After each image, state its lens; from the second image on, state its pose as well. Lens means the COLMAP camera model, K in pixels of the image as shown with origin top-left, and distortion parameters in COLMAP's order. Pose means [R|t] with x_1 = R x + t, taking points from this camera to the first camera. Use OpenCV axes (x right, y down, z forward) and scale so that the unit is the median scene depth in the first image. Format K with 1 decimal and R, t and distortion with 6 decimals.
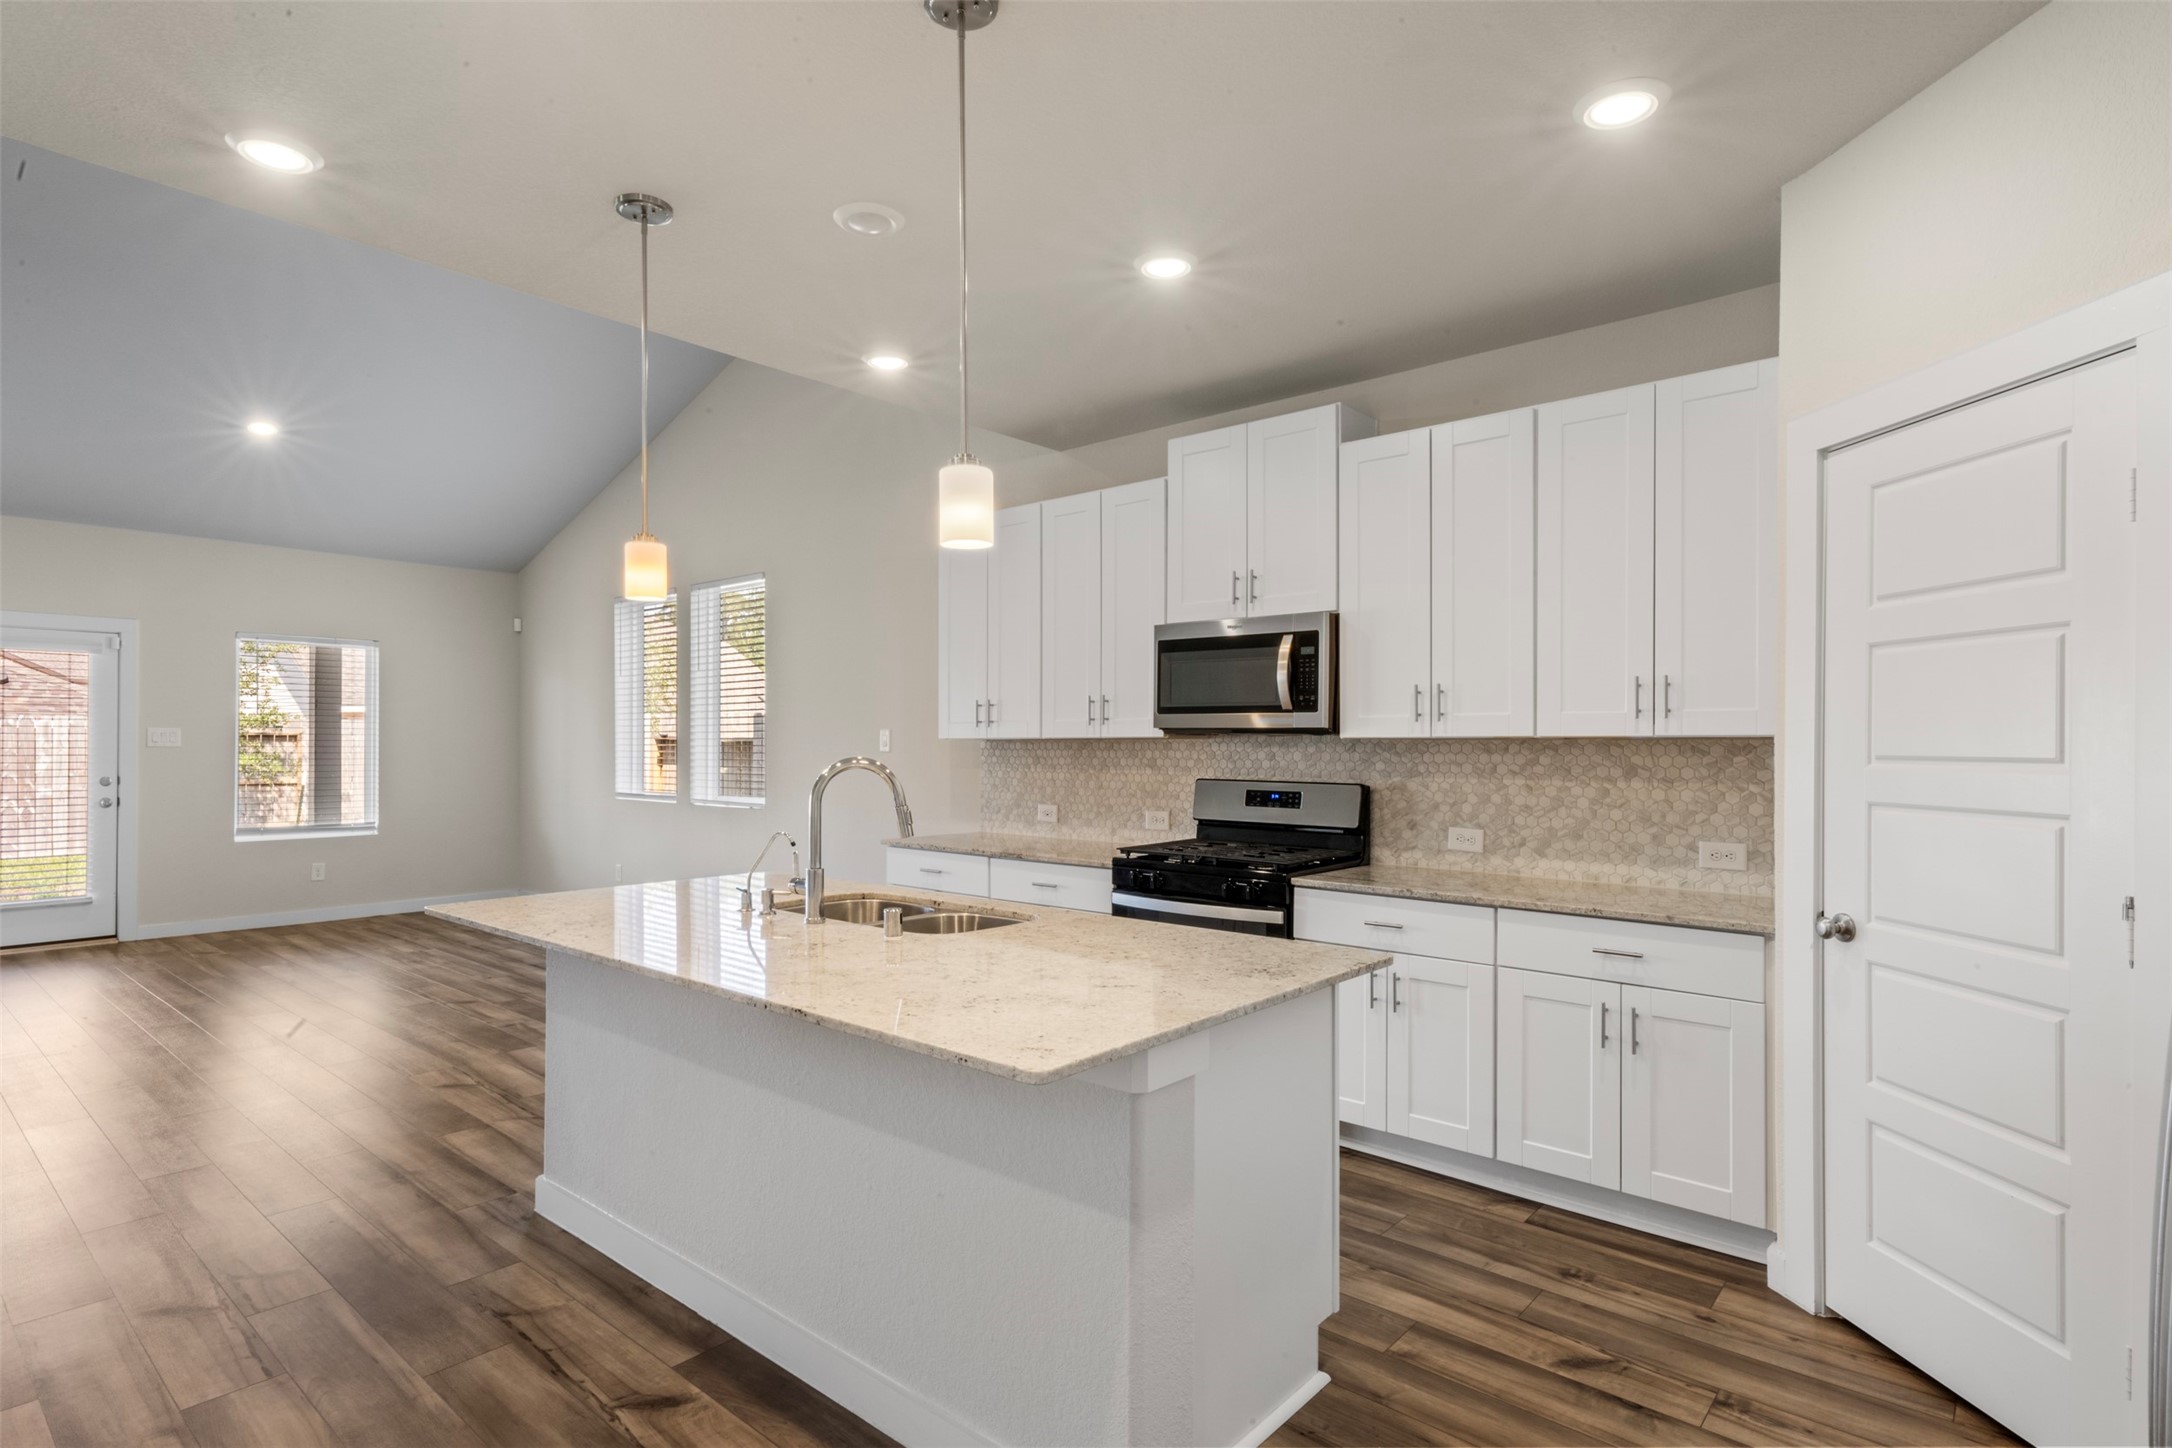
lens RADIAL K [[1106.1, 0, 1059.9], [0, 1106.1, 735.8], [0, 0, 1]] dist [0.007805, 0.003305]
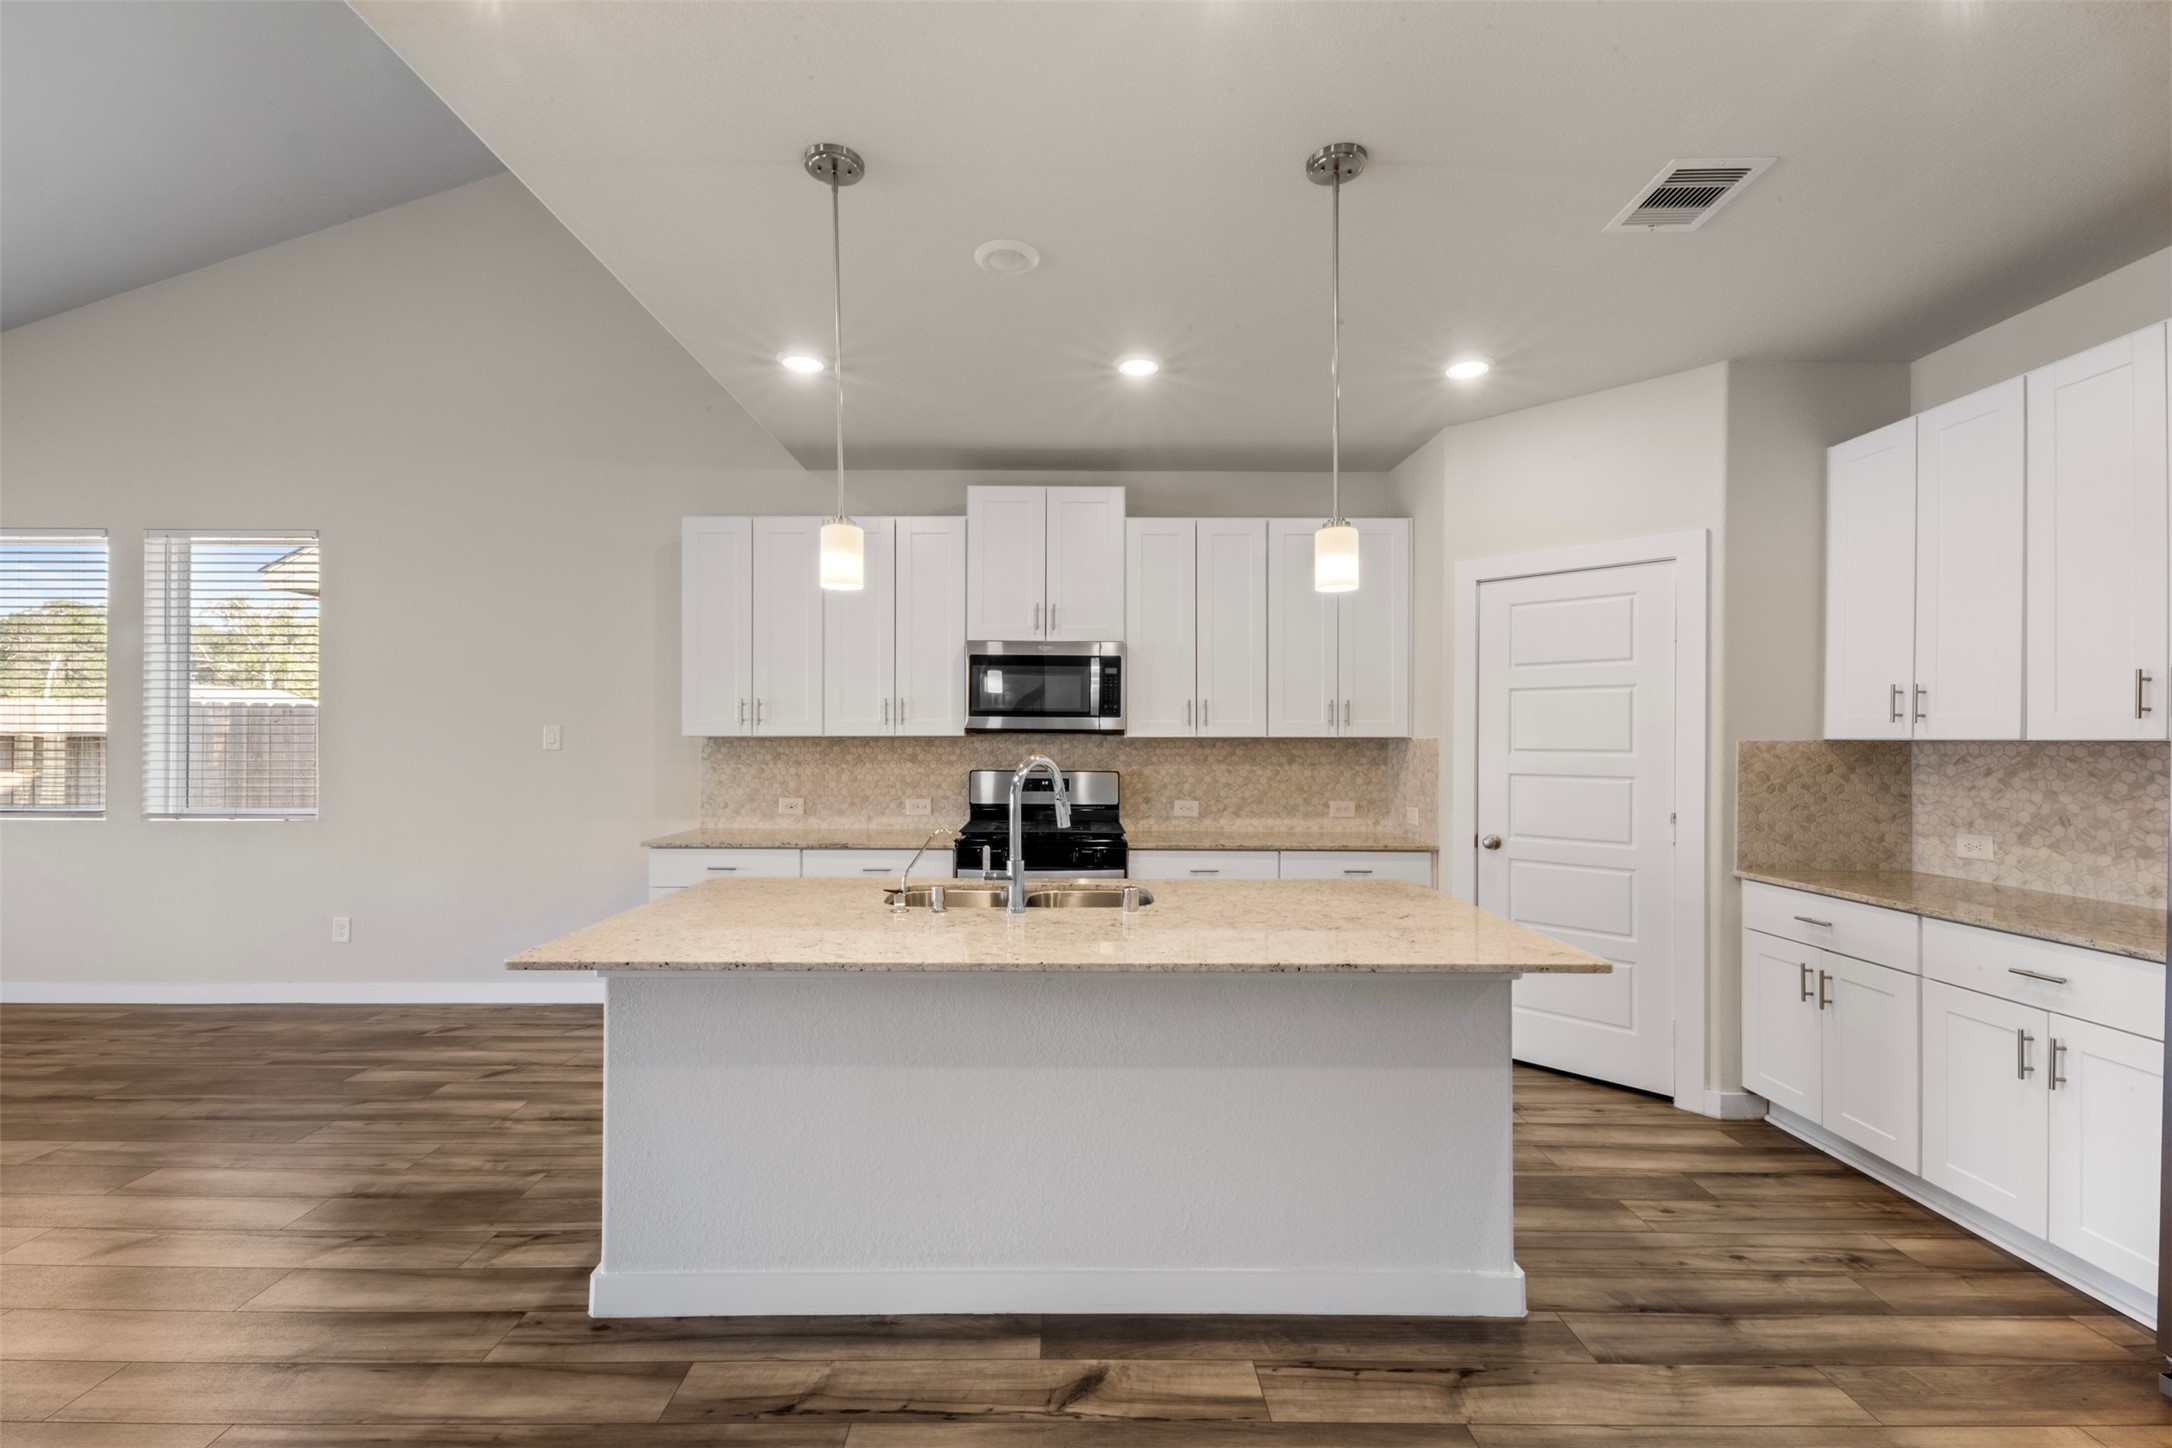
lens RADIAL K [[918.9, 0, 1065.6], [0, 918.9, 735.4], [0, 0, 1]] dist [0.009088, -0.001896]
pose [[0.746500, 0.004160, 0.665372, -0.566688], [-0.006021, 0.999982, 0.000503, -0.000364], [-0.665358, -0.004381, 0.746512, 0.227302]]
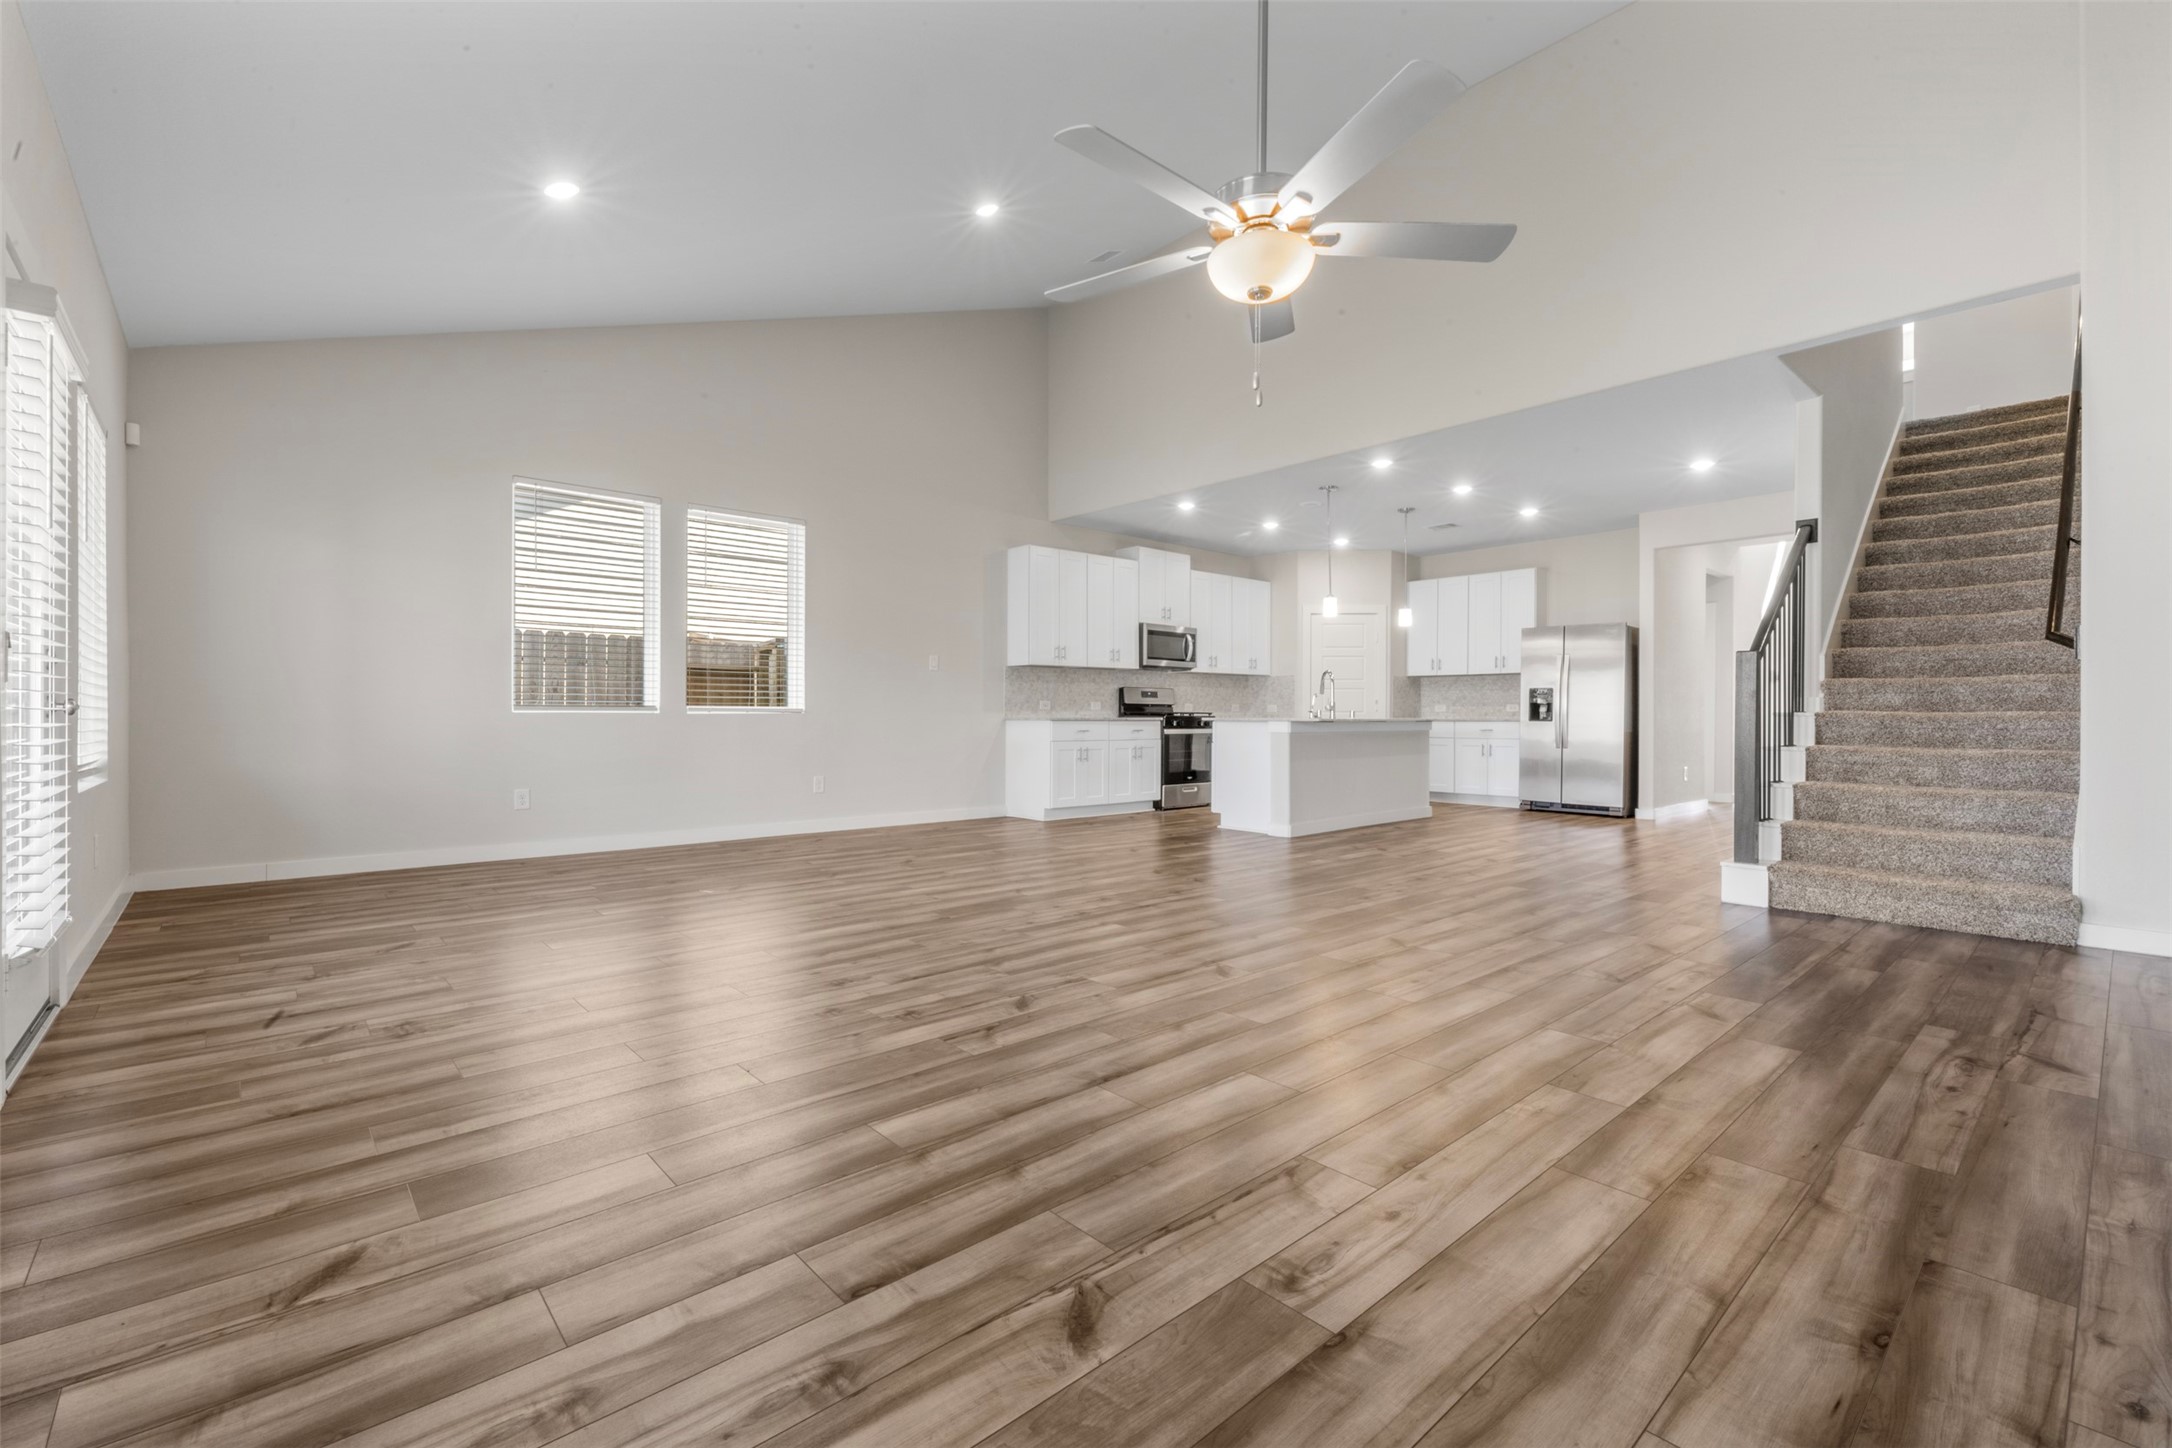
lens RADIAL K [[918.9, 0, 1070.7], [0, 918.9, 715.0], [0, 0, 1]] dist [0.009088, -0.001896]
pose [[0.121310, -0.003146, 0.992610, -2.270539], [-0.008484, 0.999955, 0.004206, 0.112159], [-0.992578, -0.008931, 0.121278, 1.063815]]
